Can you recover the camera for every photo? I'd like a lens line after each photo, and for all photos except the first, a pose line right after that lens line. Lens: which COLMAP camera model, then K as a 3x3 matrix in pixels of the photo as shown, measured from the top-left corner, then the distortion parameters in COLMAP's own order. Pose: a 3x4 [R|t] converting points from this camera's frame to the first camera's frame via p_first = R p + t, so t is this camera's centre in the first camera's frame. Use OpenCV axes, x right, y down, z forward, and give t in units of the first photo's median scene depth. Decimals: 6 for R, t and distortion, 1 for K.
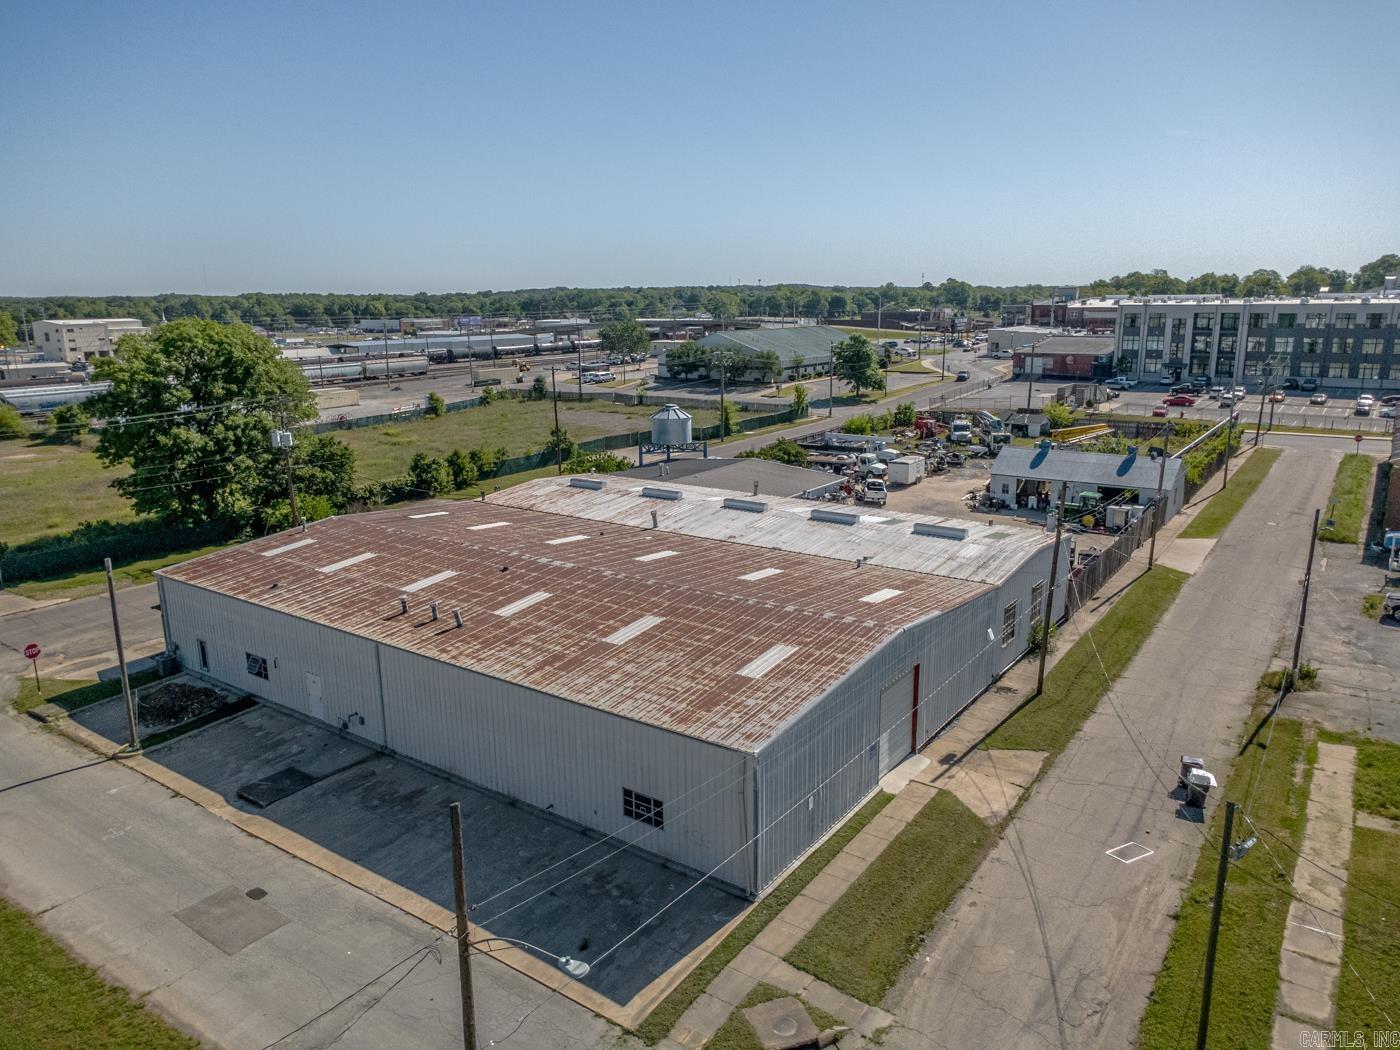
lens RADIAL K [[984.0, 0, 700.0], [0, 984.0, 525.0], [0, 0, 1]] dist [0.005317, -0.002364]
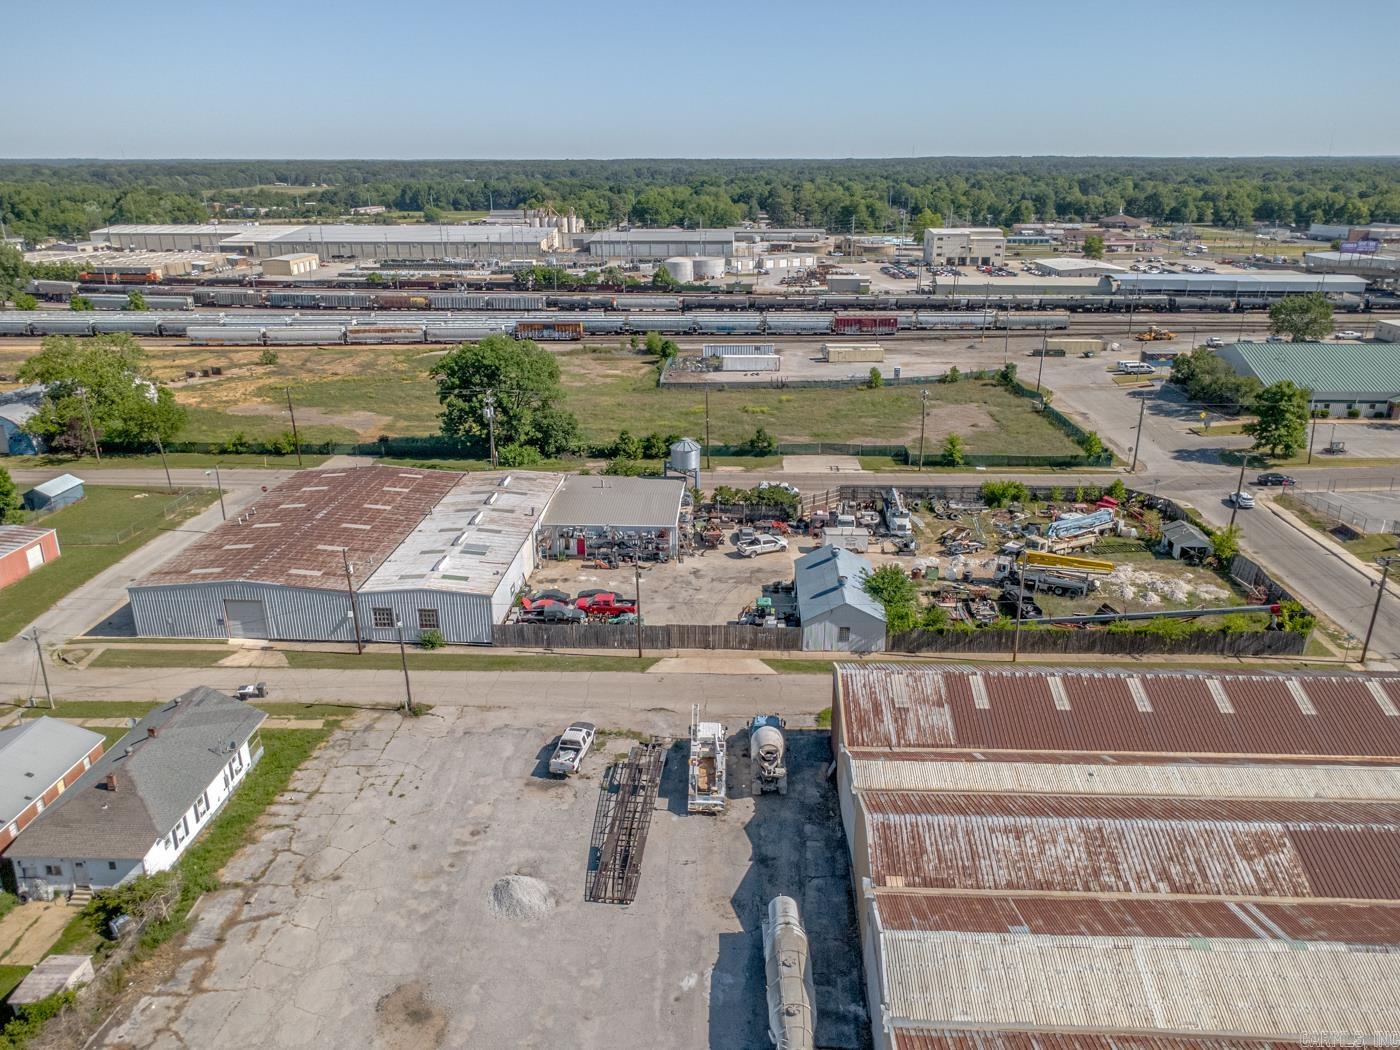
lens RADIAL K [[1007.0, 0, 700.0], [0, 1007.0, 525.0], [0, 0, 1]] dist [0.000921, 0.005290]
pose [[0.541271, 0.296974, -0.786659, 2.089003], [-0.195674, 0.954356, 0.225646, -0.612439], [0.817764, 0.031794, 0.574675, 0.407976]]
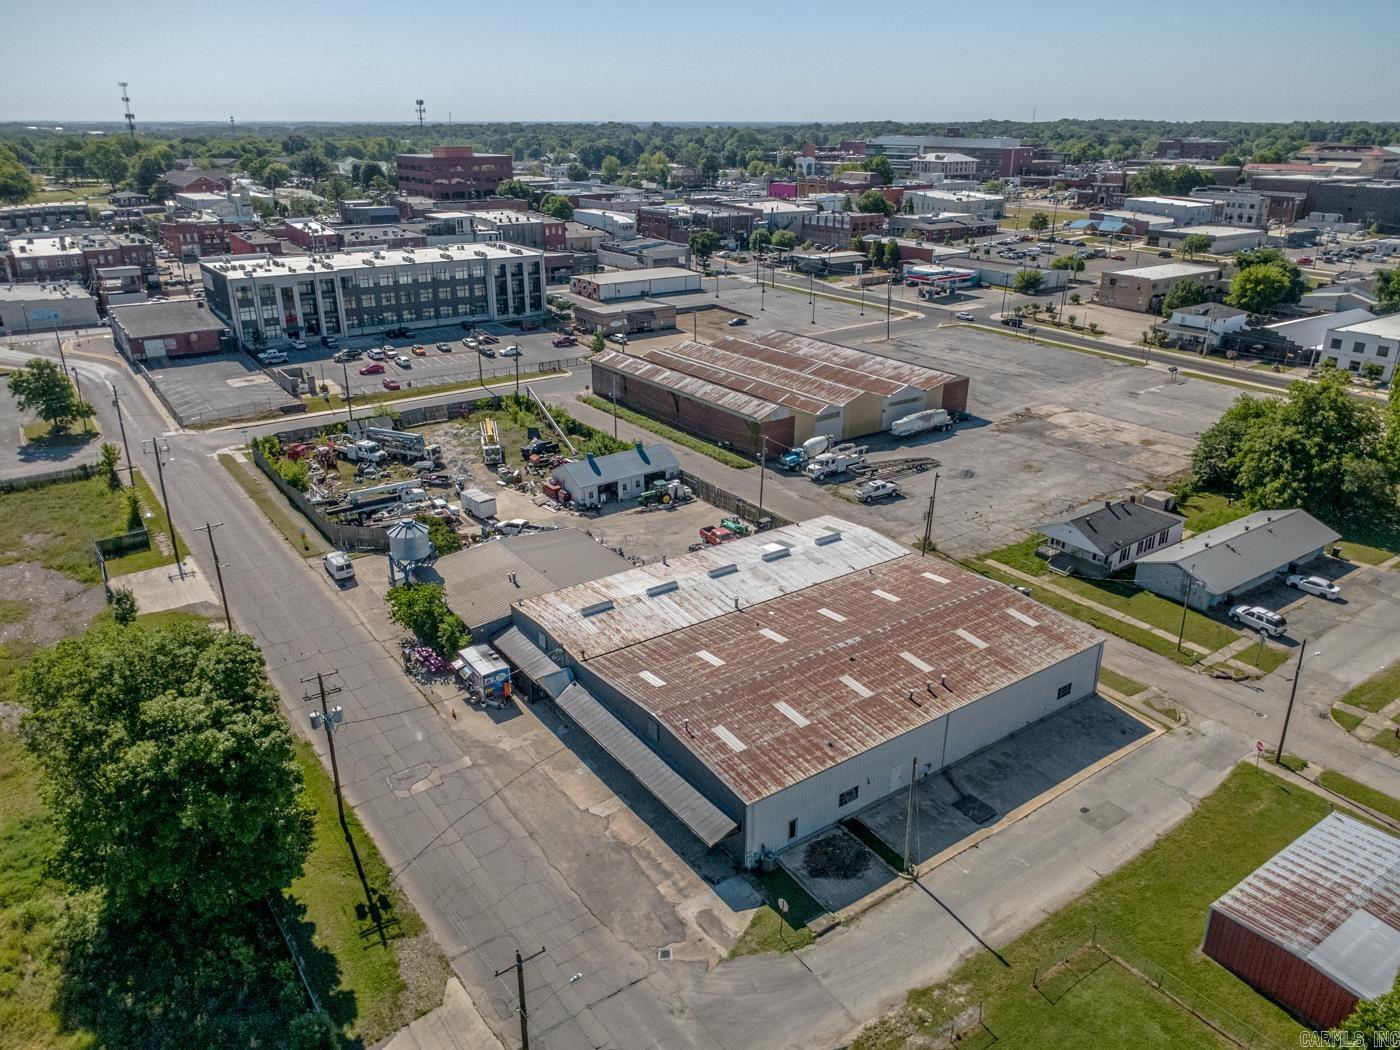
lens RADIAL K [[1007.0, 0, 700.0], [0, 1007.0, 525.0], [0, 0, 1]] dist [0.000921, 0.005290]
pose [[0.326538, -0.343655, 0.880497, -1.616260], [0.210636, 0.934592, 0.286653, -0.666155], [-0.921415, 0.091861, 0.377566, 0.592049]]
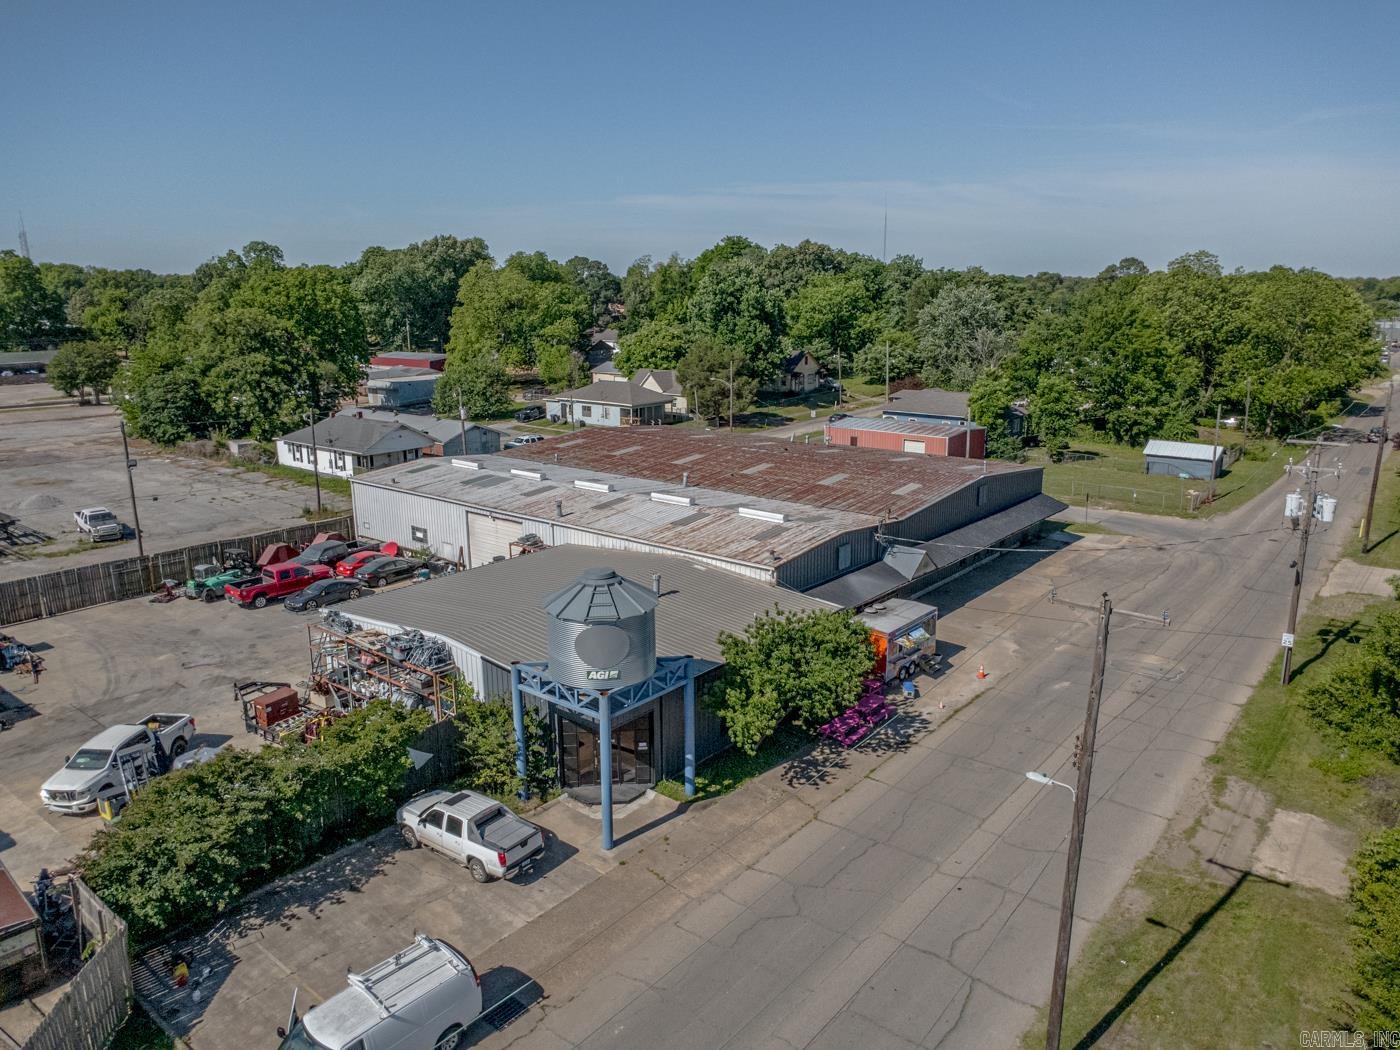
lens RADIAL K [[984.0, 0, 700.0], [0, 984.0, 525.0], [0, 0, 1]] dist [0.005317, -0.002364]
pose [[-0.997525, 0.001695, 0.070288, -0.170170], [0.033113, 0.893220, 0.448398, -0.556548], [-0.062022, 0.449616, -0.891066, 2.455300]]
